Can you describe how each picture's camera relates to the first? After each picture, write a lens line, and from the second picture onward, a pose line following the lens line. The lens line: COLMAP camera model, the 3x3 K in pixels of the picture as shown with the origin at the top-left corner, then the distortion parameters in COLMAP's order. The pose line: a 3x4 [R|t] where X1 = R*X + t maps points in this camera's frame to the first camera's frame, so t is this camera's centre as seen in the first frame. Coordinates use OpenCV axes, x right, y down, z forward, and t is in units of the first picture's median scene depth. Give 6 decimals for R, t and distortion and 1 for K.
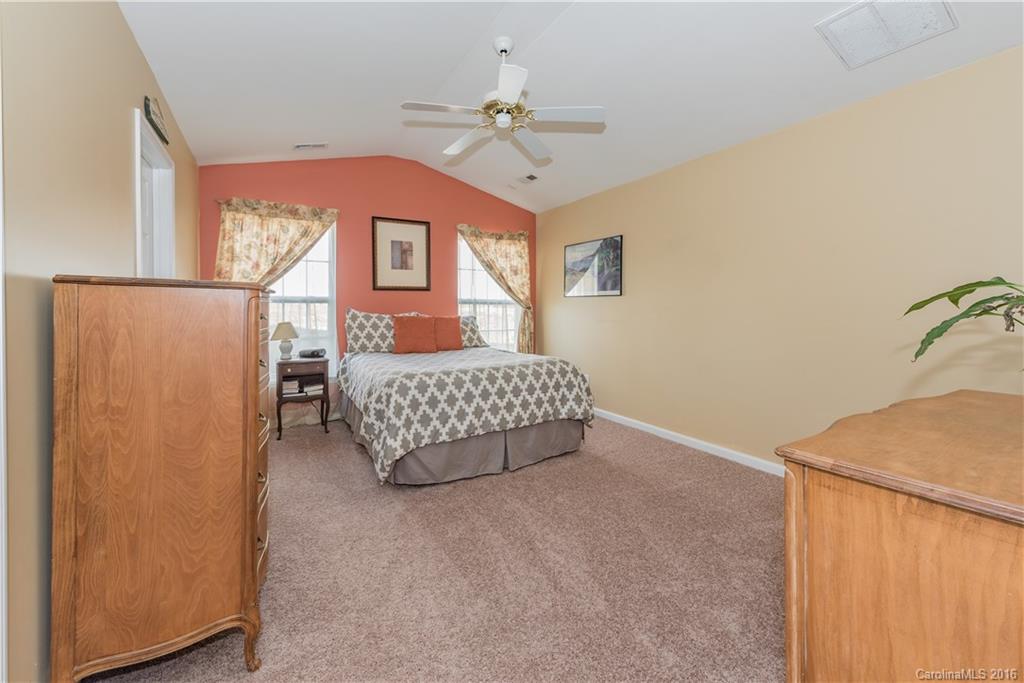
lens RADIAL K [[414.9, 0, 514.9], [0, 414.9, 309.0], [0, 0, 1]] dist [0.001709, 0.000190]
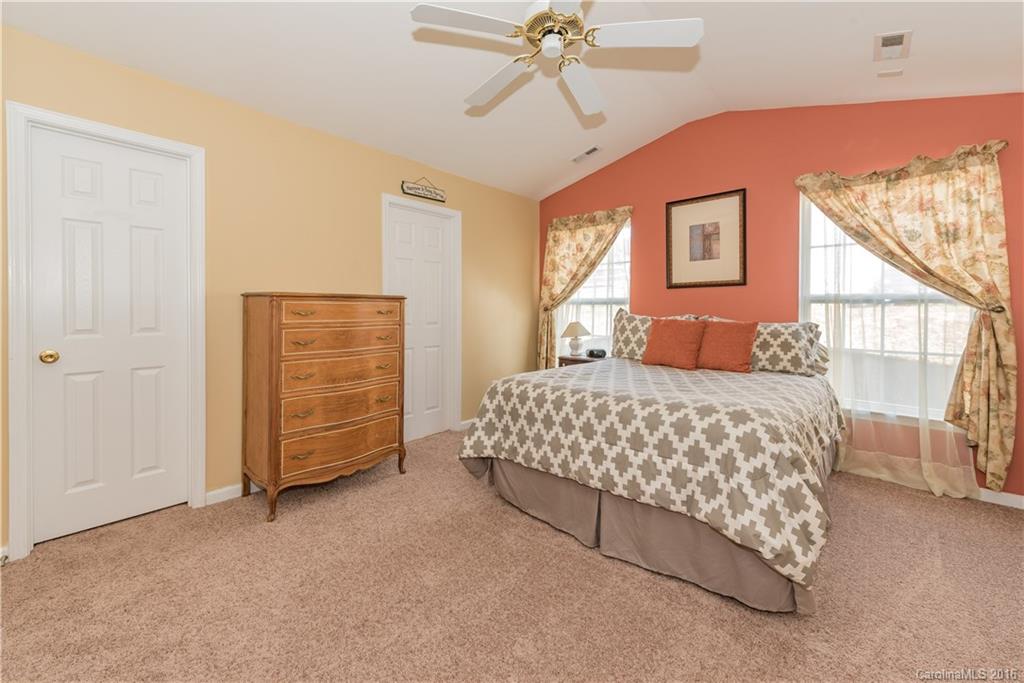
lens RADIAL K [[414.9, 0, 509.1], [0, 414.9, 308.7], [0, 0, 1]] dist [0.001709, 0.000190]
pose [[0.278317, -0.001955, -0.960487, 0.389909], [-0.006204, 0.999973, -0.003833, 0.001542], [0.960469, 0.007025, 0.278297, 0.444891]]
